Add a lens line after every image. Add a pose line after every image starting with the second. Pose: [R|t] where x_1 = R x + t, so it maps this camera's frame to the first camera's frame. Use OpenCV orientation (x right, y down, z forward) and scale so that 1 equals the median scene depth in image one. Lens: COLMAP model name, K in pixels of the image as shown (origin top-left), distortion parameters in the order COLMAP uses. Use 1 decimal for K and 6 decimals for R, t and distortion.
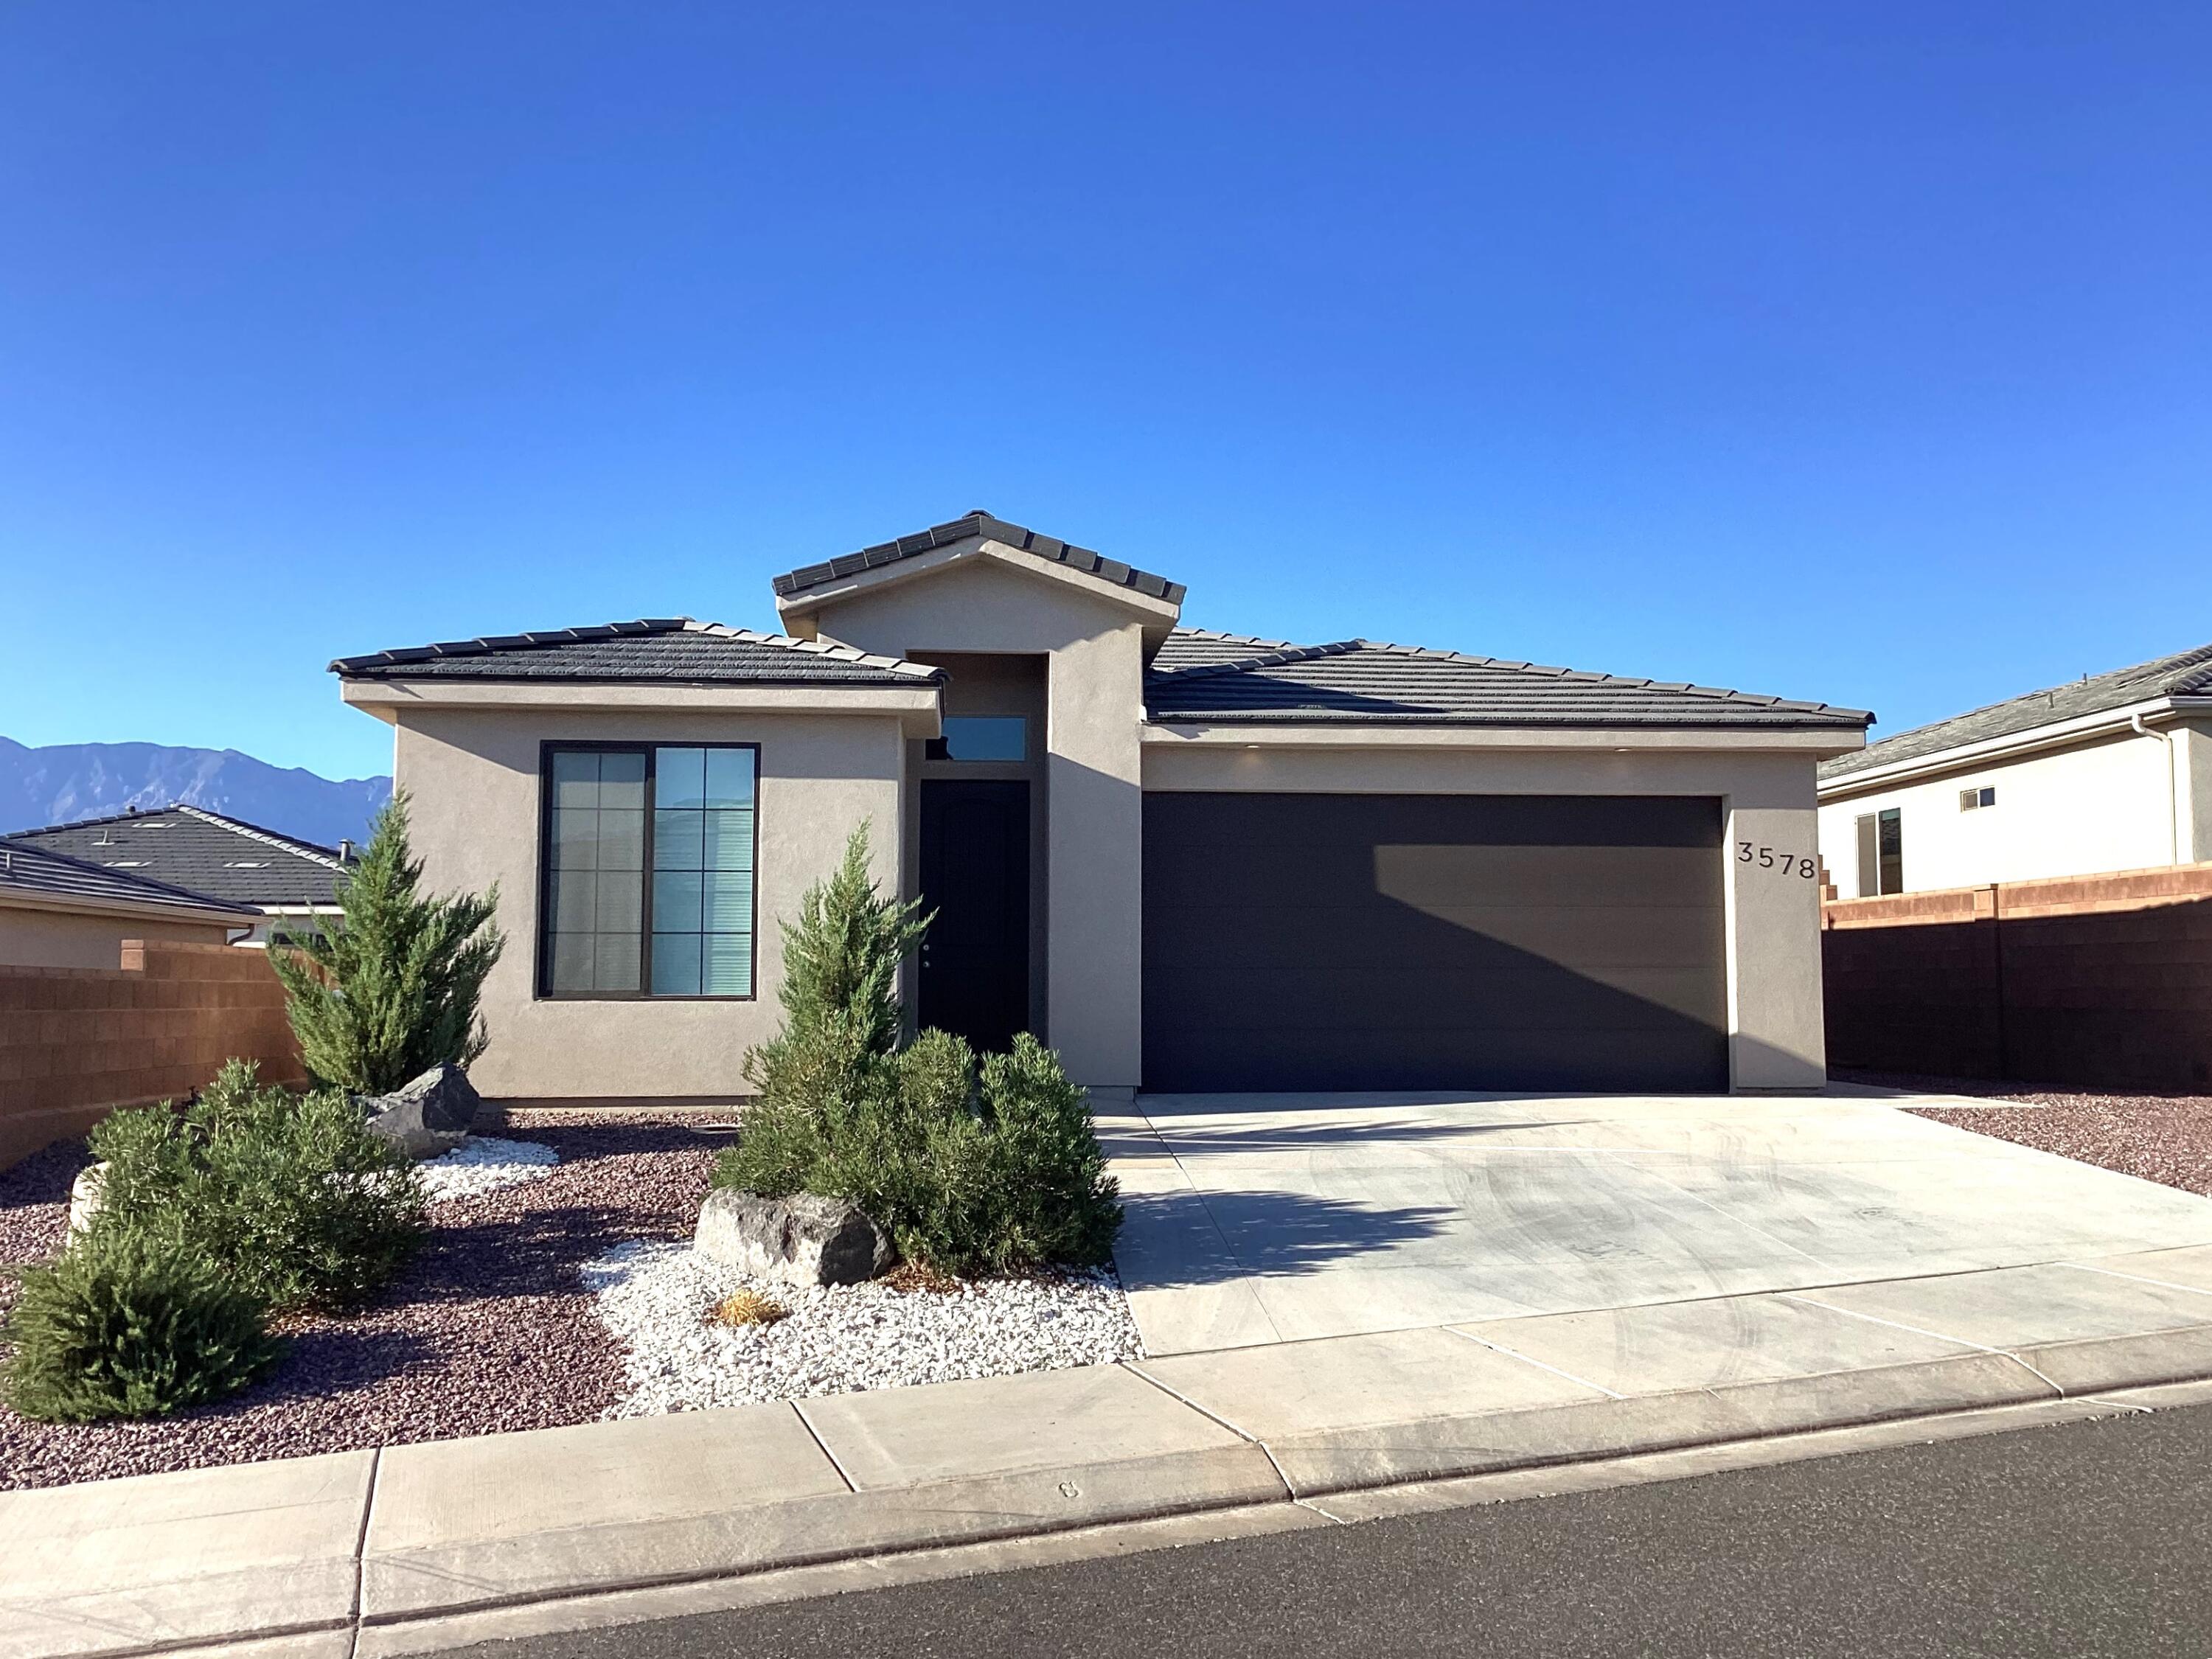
lens RADIAL K [[1997.5, 0, 1106.0], [0, 1997.5, 829.5], [0, 0, 1]] dist [0.066481, -0.005698]
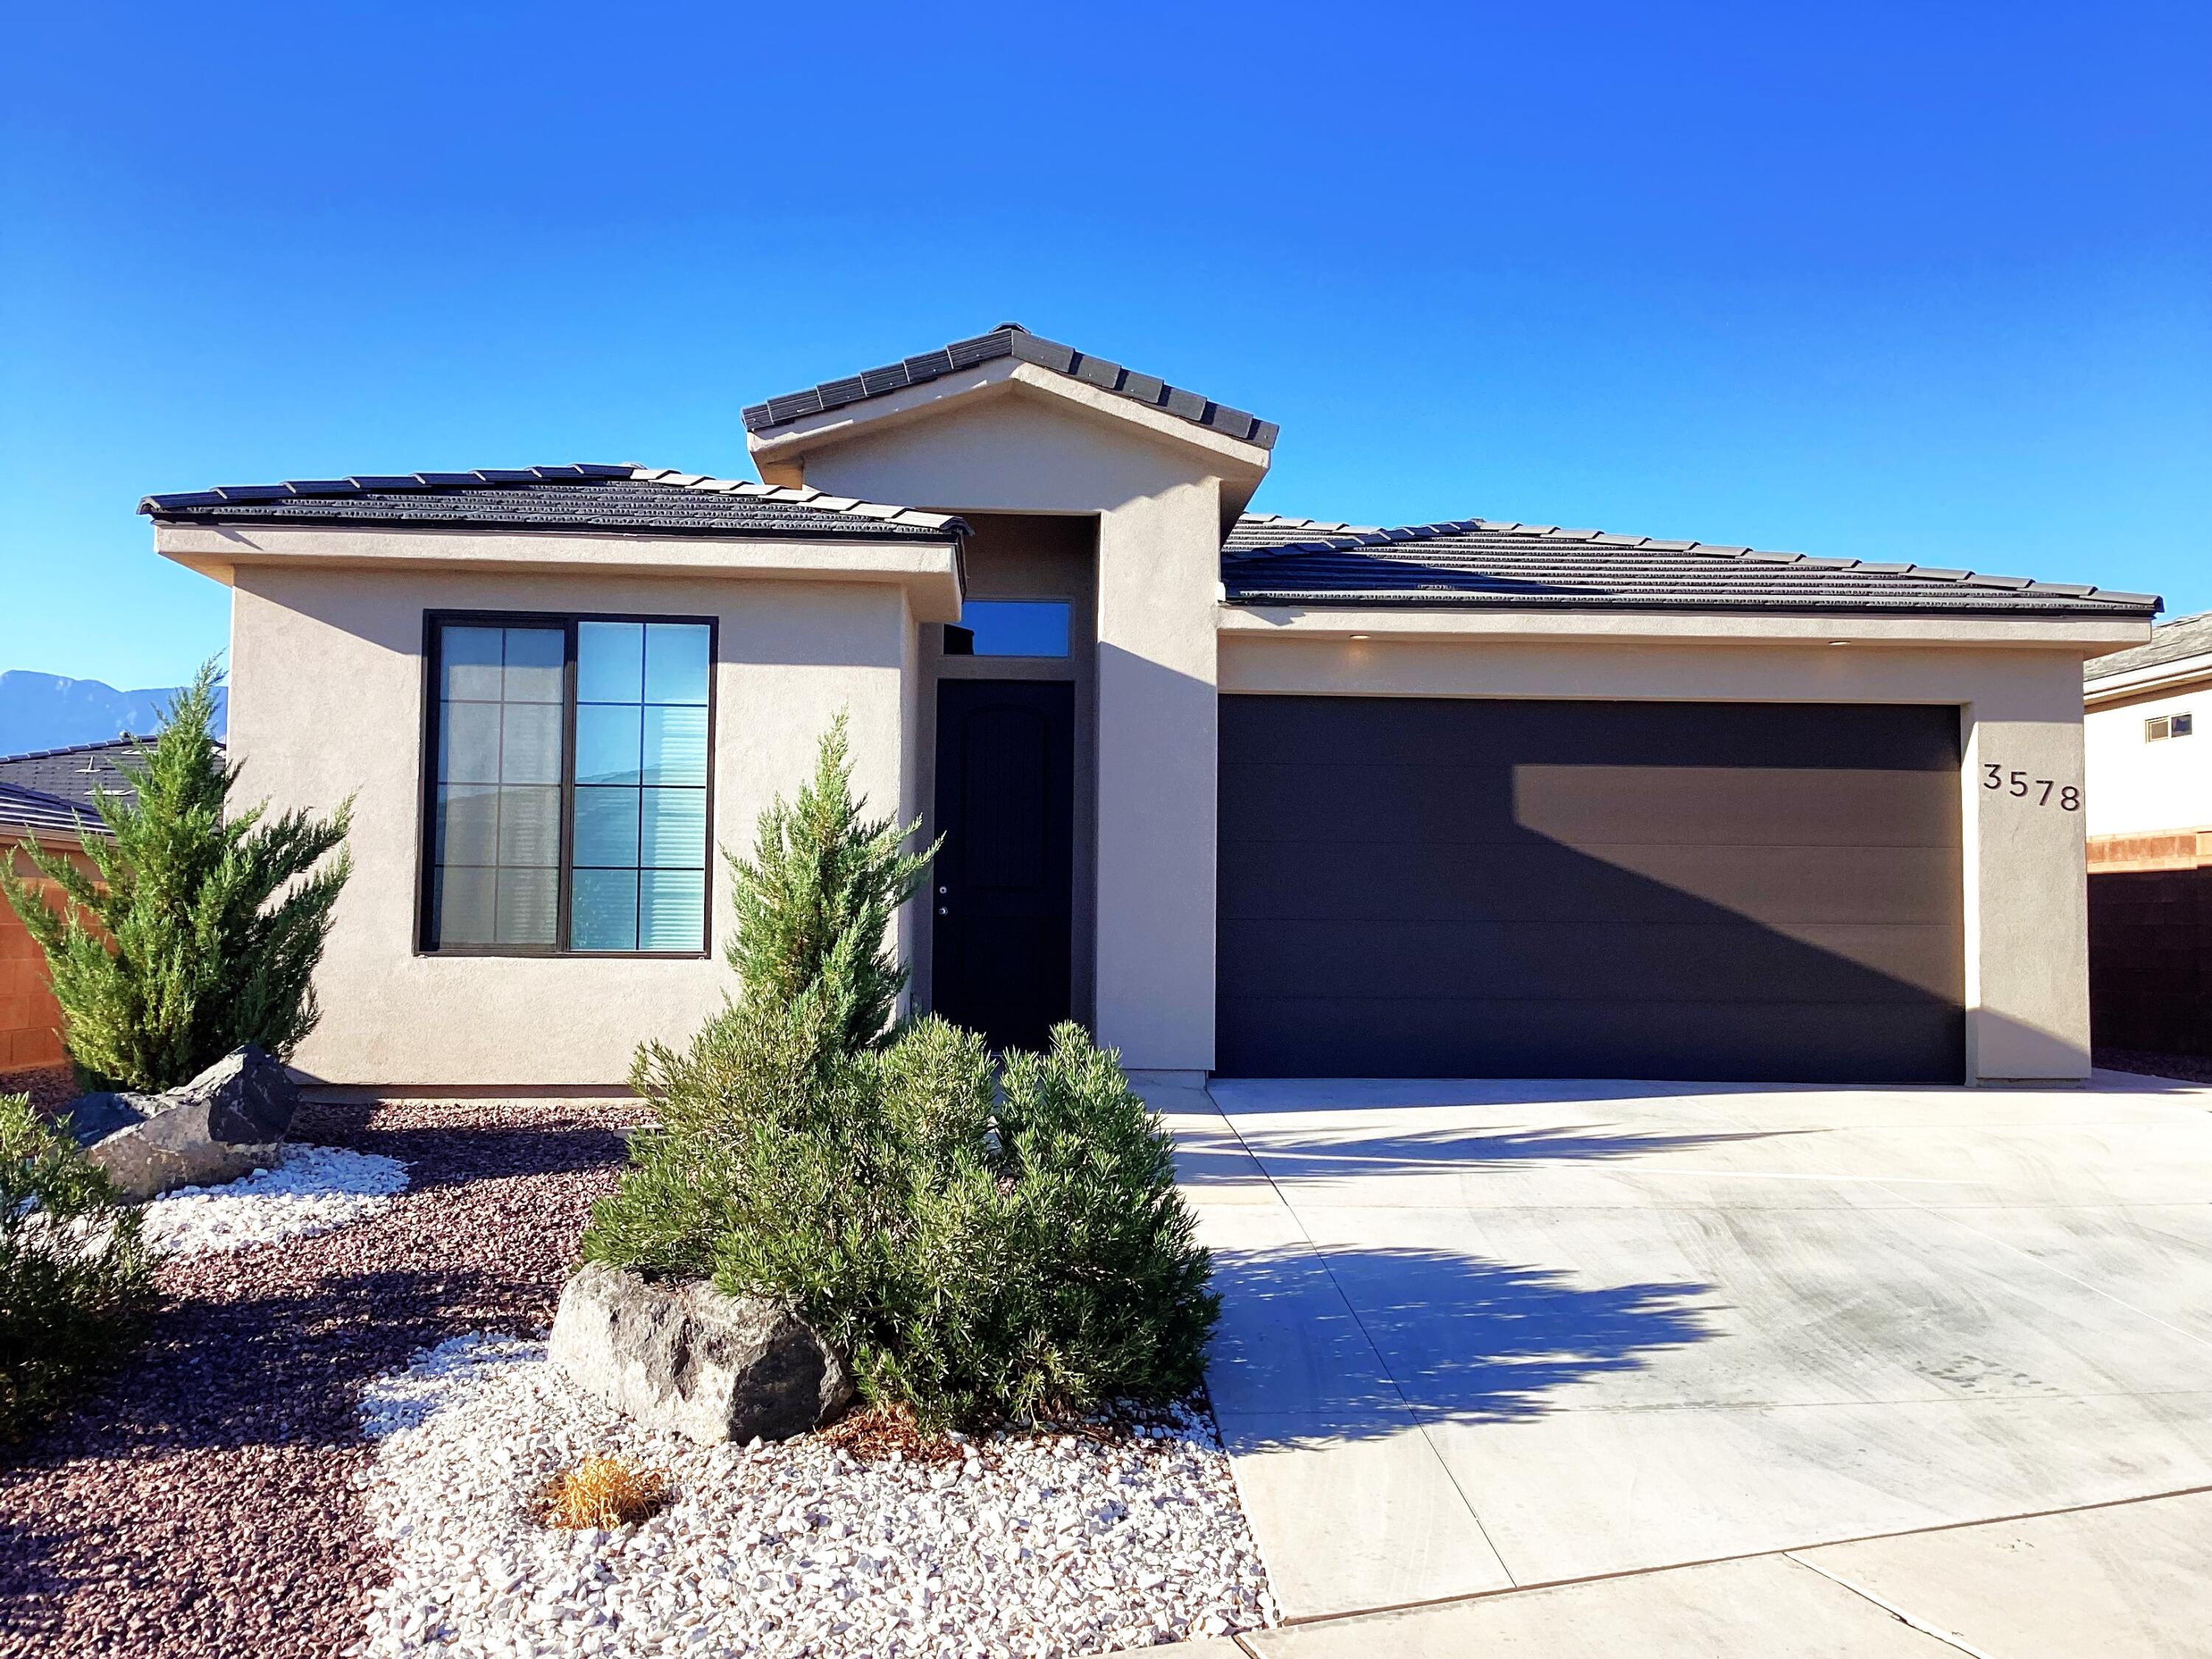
lens RADIAL K [[1997.5, 0, 1106.0], [0, 1997.5, 829.5], [0, 0, 1]] dist [0.066481, -0.005698]
pose [[0.999763, 0.008120, -0.020202, -0.012388], [-0.007539, 0.999561, 0.028636, 0.015942], [0.020426, -0.028477, 0.999386, 0.281624]]
